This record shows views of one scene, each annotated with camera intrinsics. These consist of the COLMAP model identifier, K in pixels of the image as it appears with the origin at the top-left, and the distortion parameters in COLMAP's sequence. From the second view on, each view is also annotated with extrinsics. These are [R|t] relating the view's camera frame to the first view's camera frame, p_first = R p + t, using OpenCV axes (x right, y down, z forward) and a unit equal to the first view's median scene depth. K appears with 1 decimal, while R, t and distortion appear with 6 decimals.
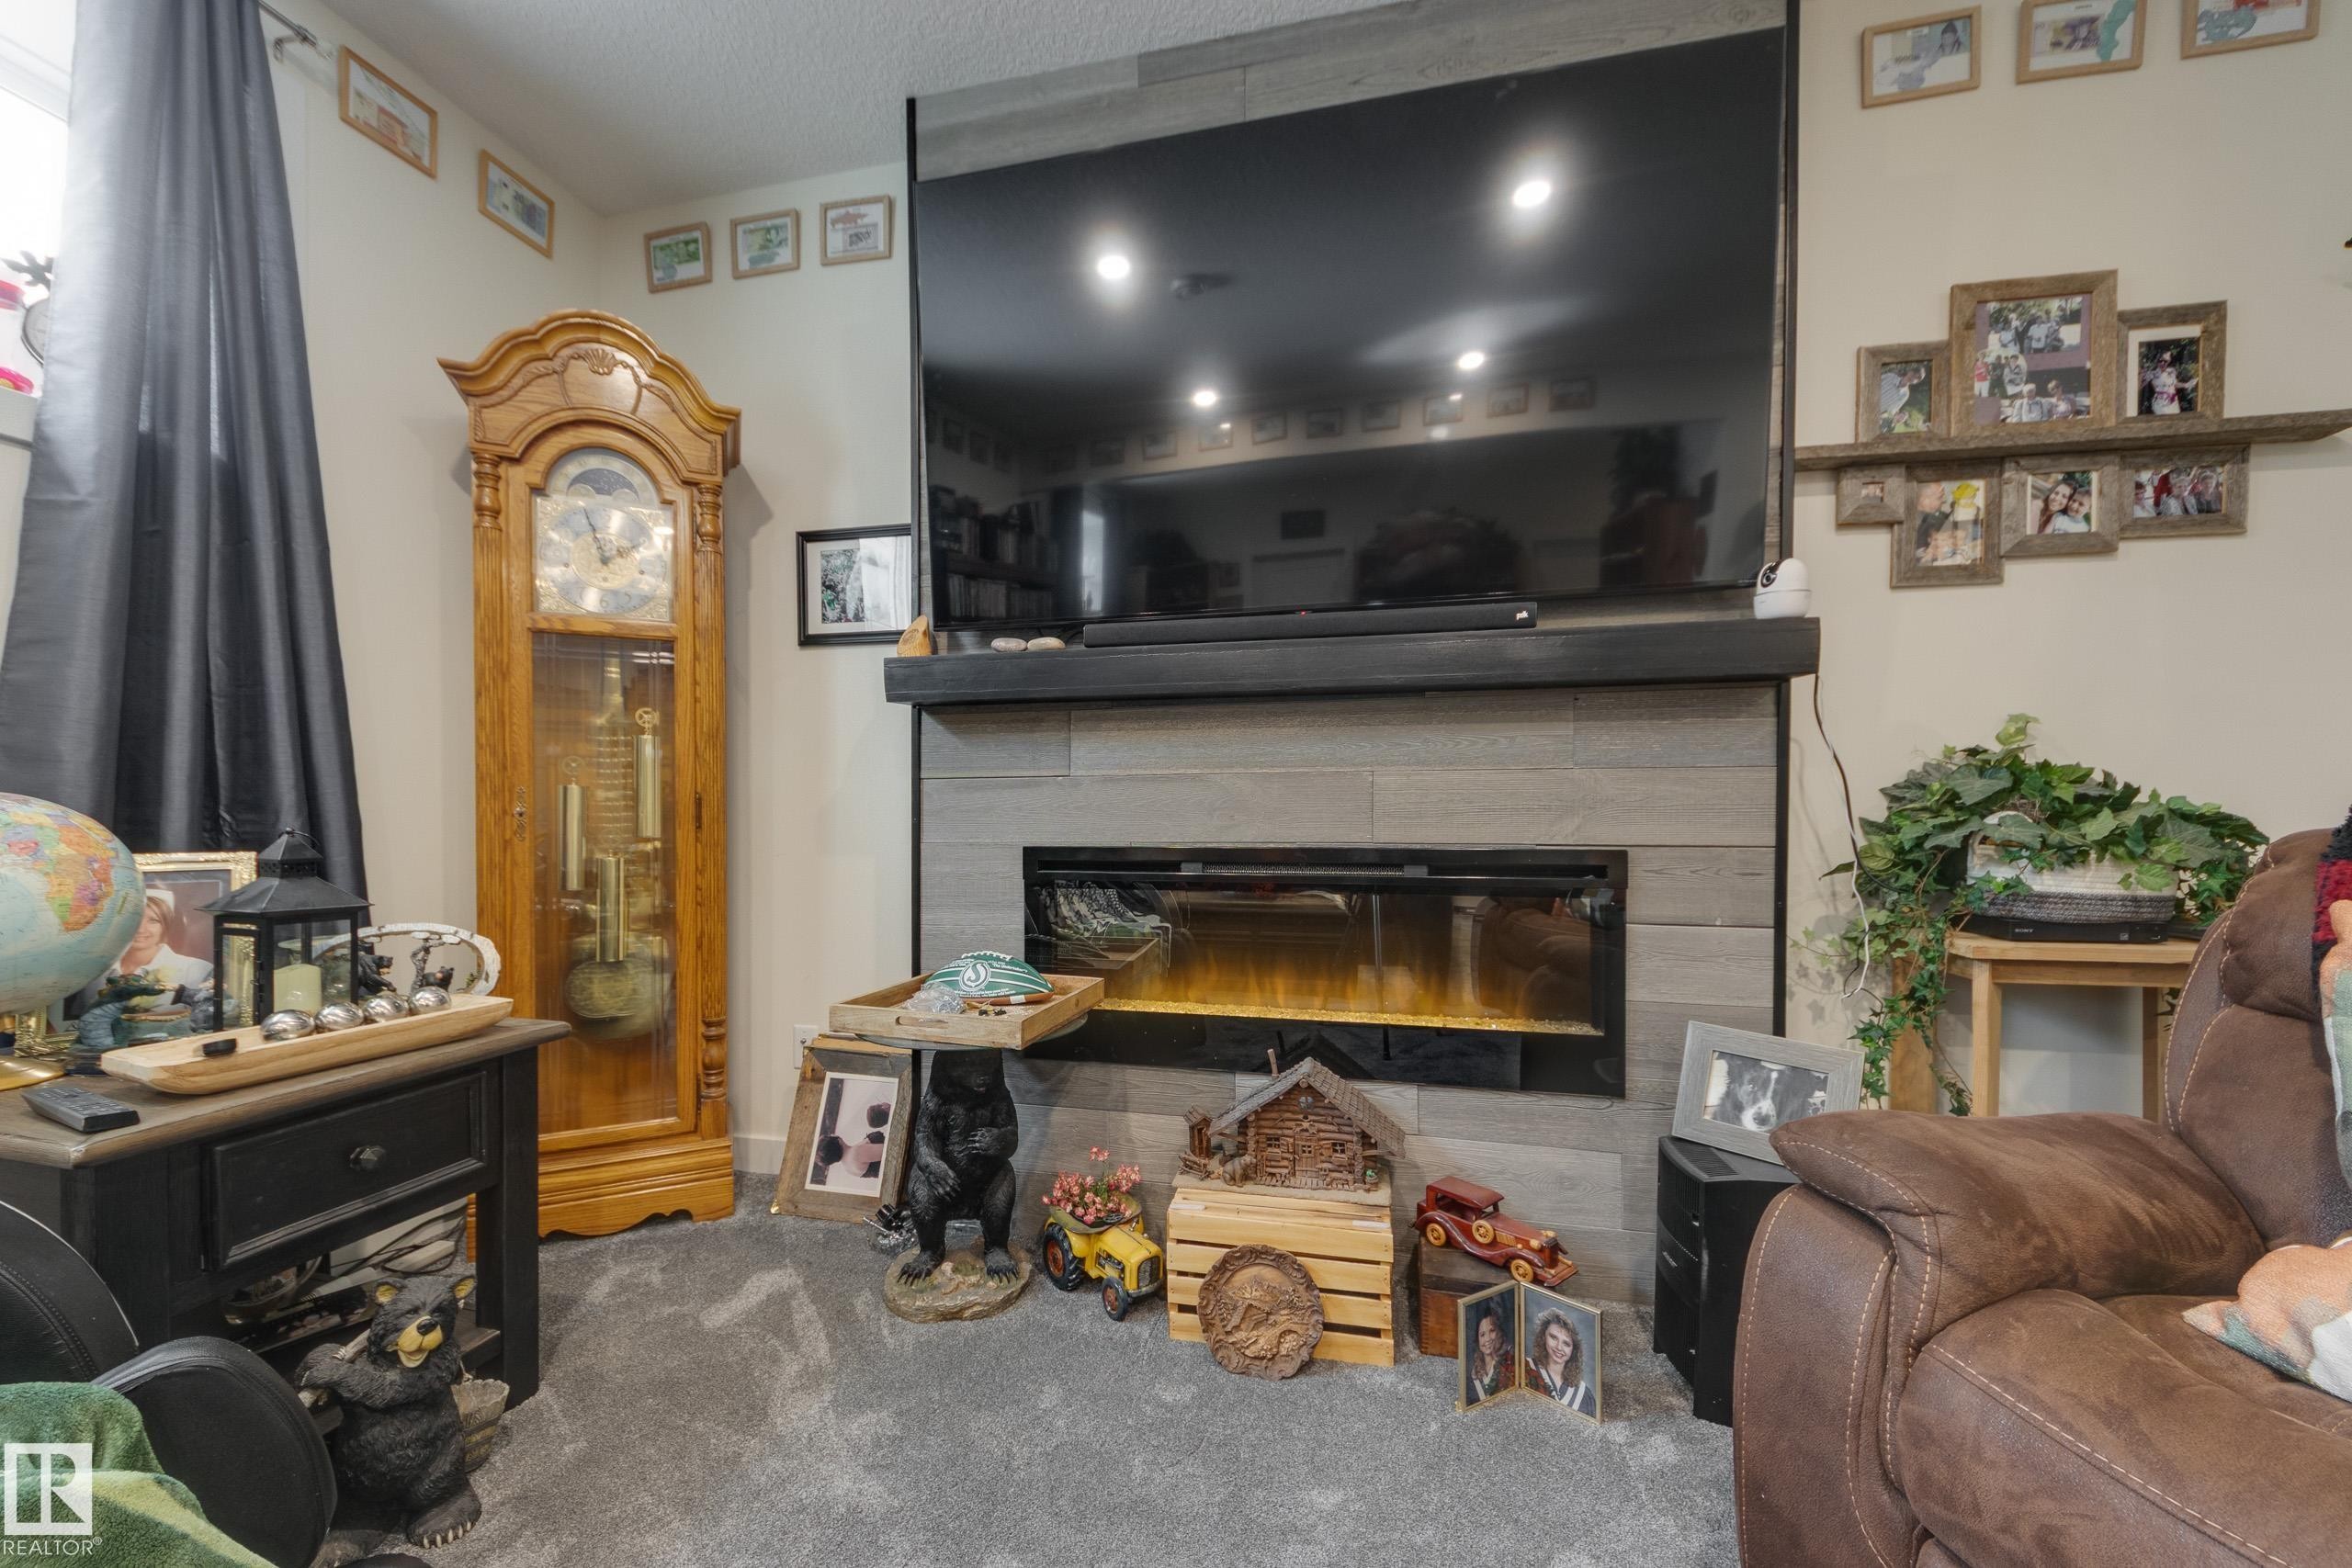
lens RADIAL K [[899.0, 0, 1159.4], [0, 899.0, 796.7], [0, 0, 1]] dist [0.014102, -0.006100]
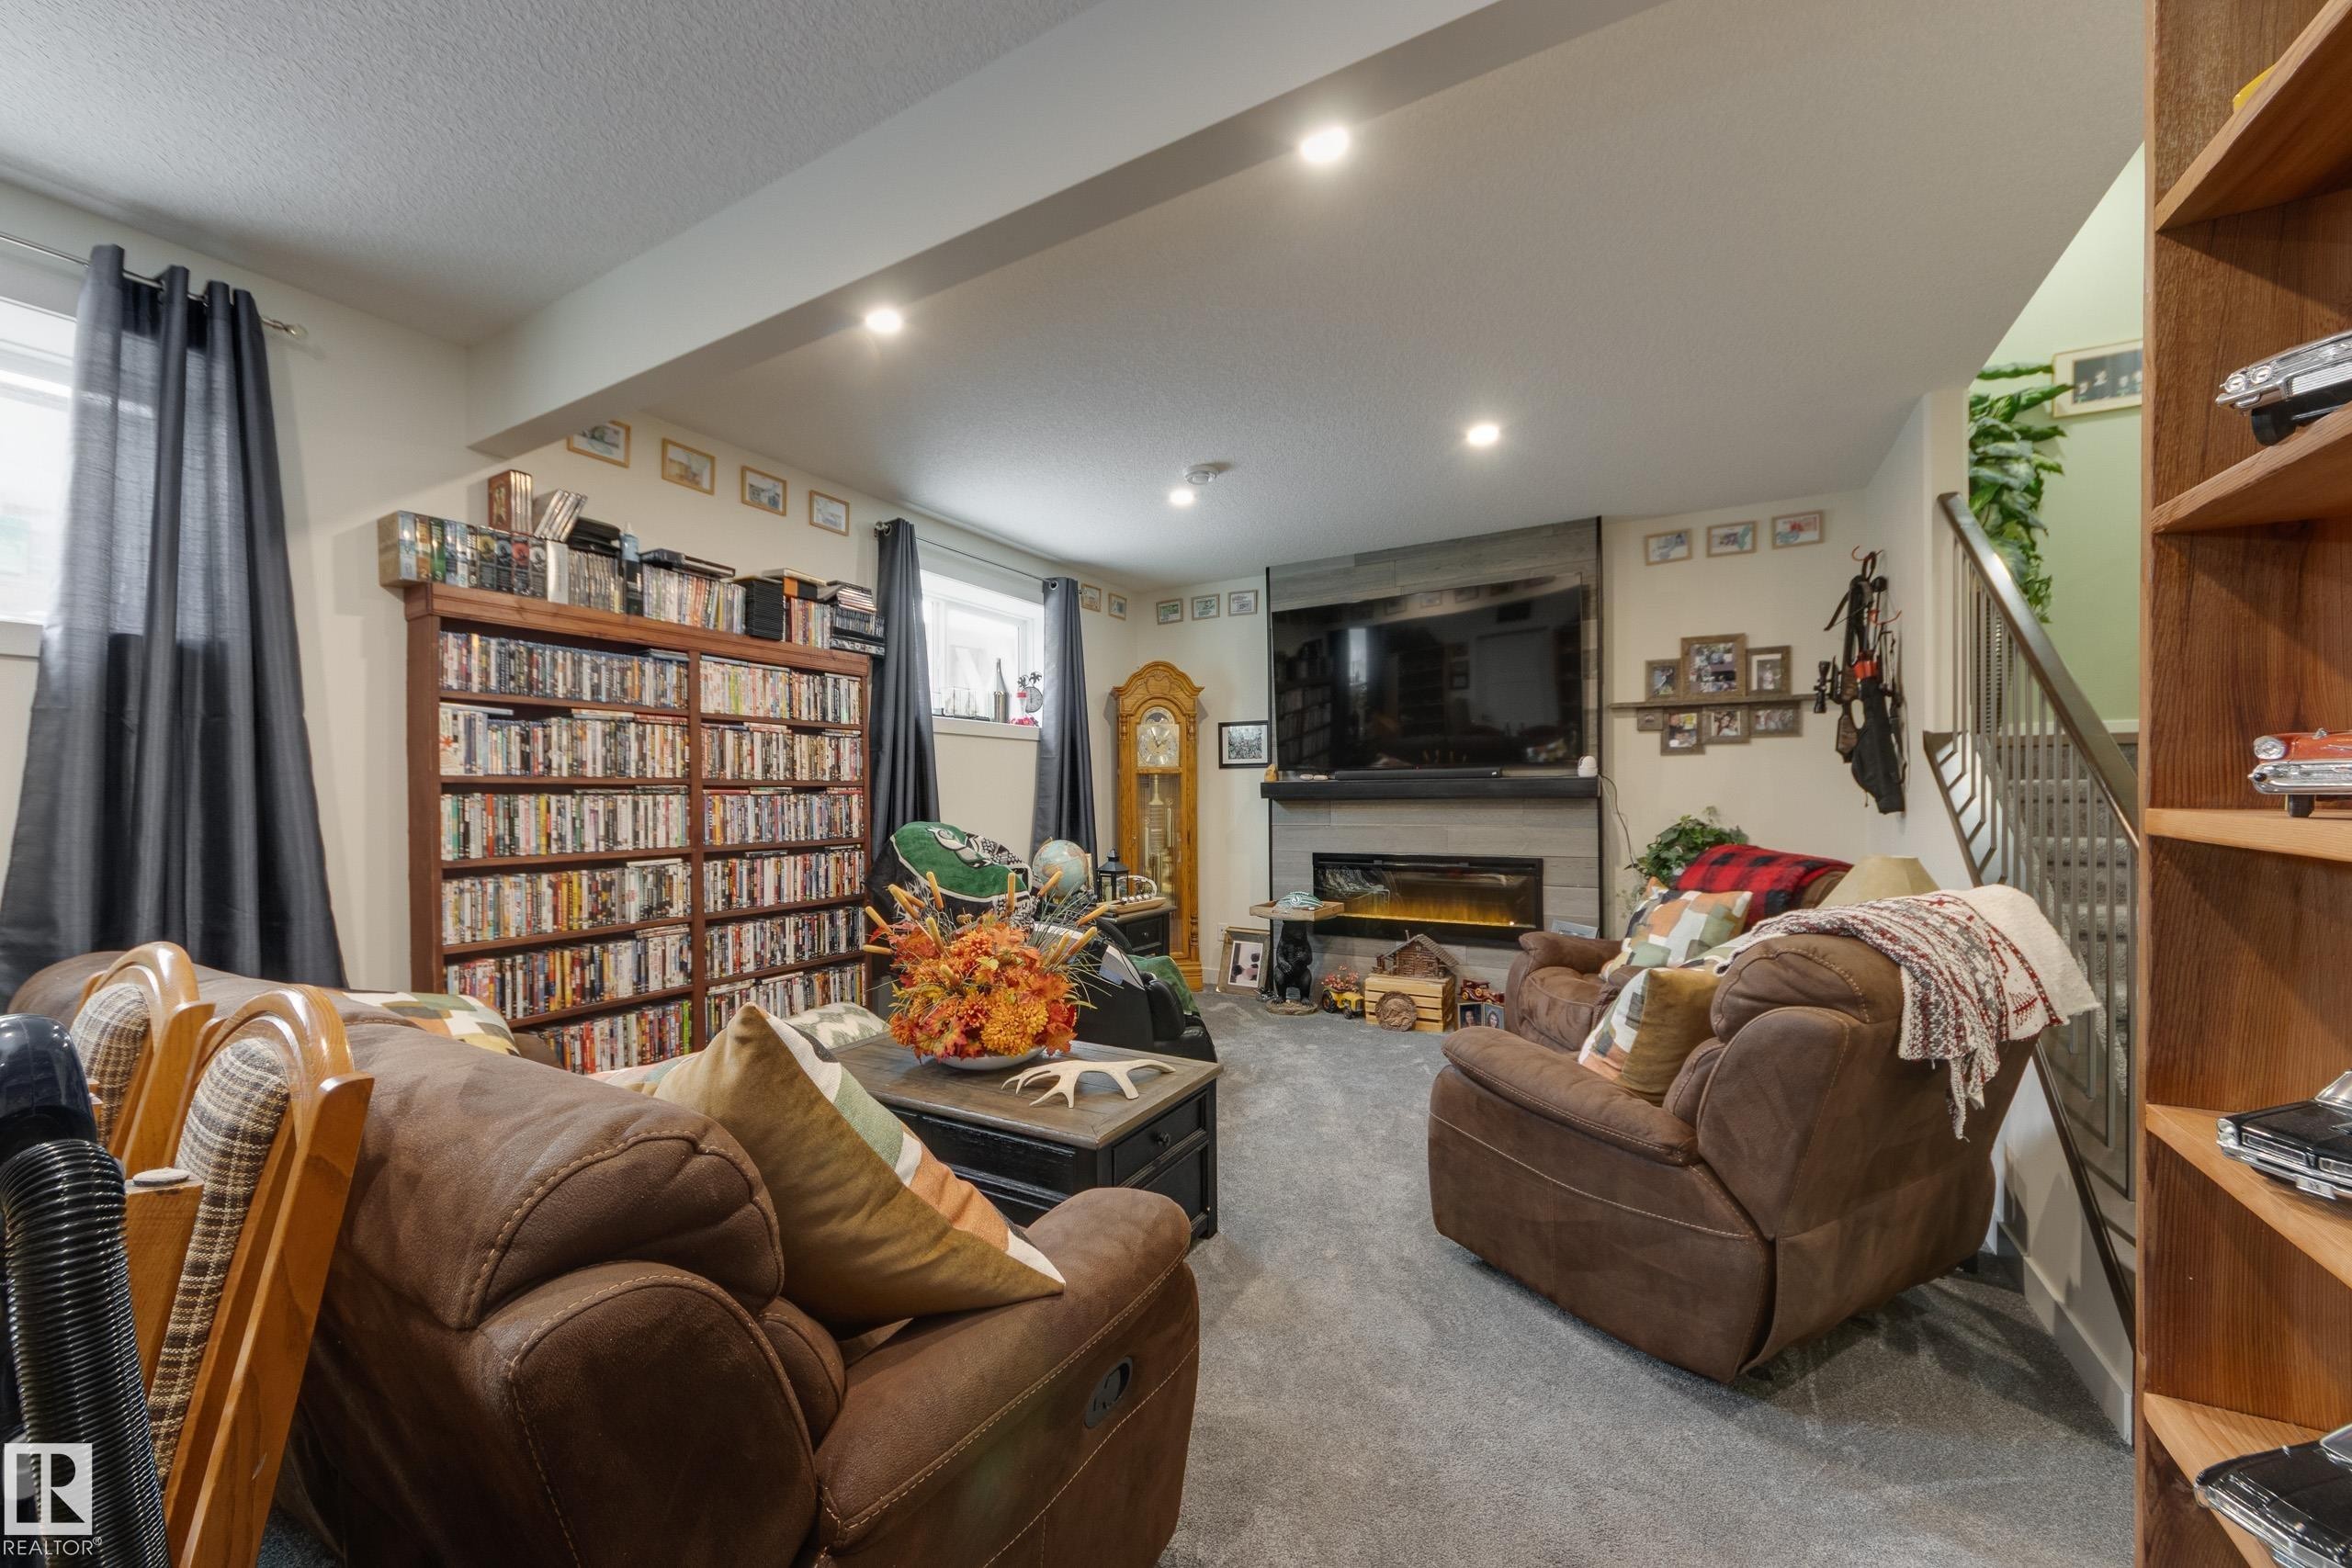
lens RADIAL K [[899.0, 0, 1159.4], [0, 899.0, 796.7], [0, 0, 1]] dist [0.014102, -0.006100]
pose [[0.954890, -0.006522, -0.296889, 0.225965], [0.012287, 0.999770, 0.017558, -0.178469], [0.296706, -0.020414, 0.954751, -1.830229]]
